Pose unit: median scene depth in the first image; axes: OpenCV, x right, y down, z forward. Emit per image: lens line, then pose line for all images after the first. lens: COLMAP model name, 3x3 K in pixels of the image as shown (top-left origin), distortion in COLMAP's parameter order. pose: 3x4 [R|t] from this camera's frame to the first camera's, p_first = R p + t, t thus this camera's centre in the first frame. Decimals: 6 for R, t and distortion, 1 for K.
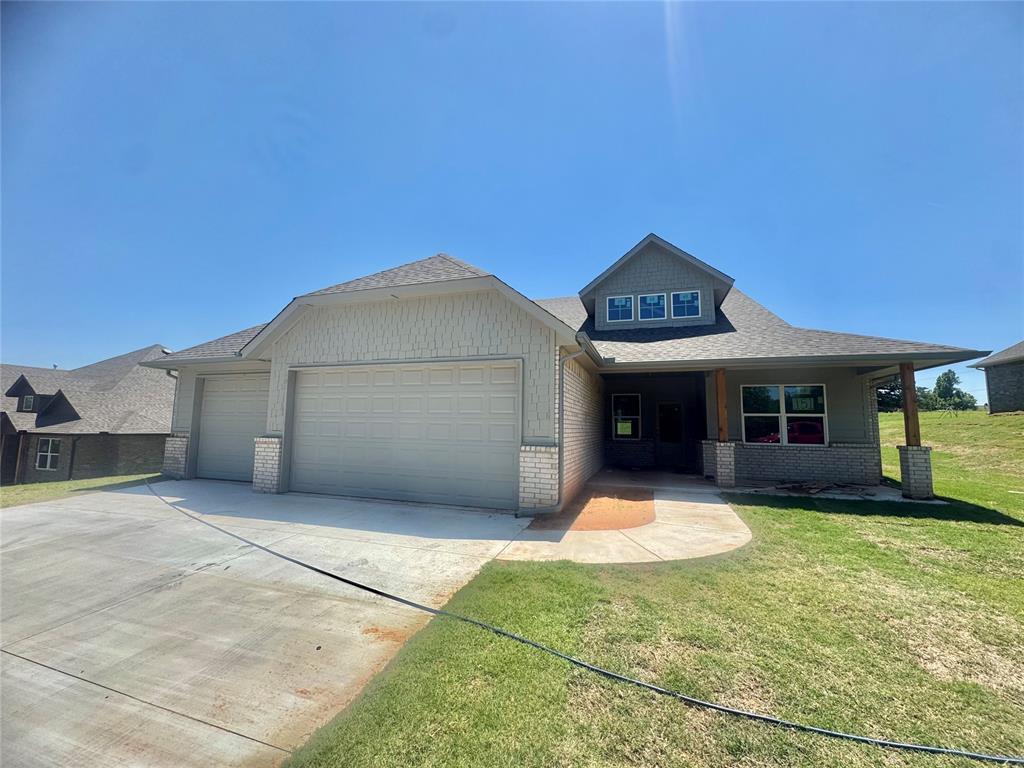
lens RADIAL K [[408.1, 0, 513.6], [0, 408.1, 381.1], [0, 0, 1]] dist [0.000498, -0.000380]
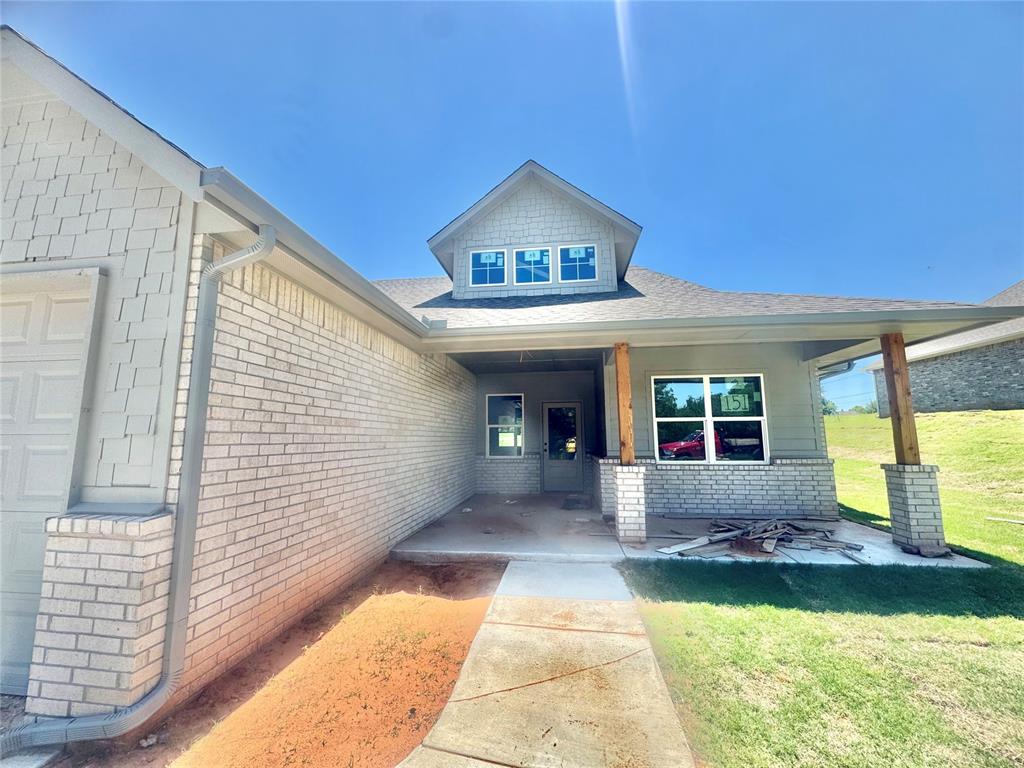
lens RADIAL K [[408.1, 0, 507.2], [0, 408.1, 382.4], [0, 0, 1]] dist [0.000498, -0.000380]
pose [[0.984367, 0.002684, 0.176109, 0.208729], [0.001206, 0.999758, -0.021975, 0.036798], [-0.176126, 0.021844, 0.984125, 0.391088]]
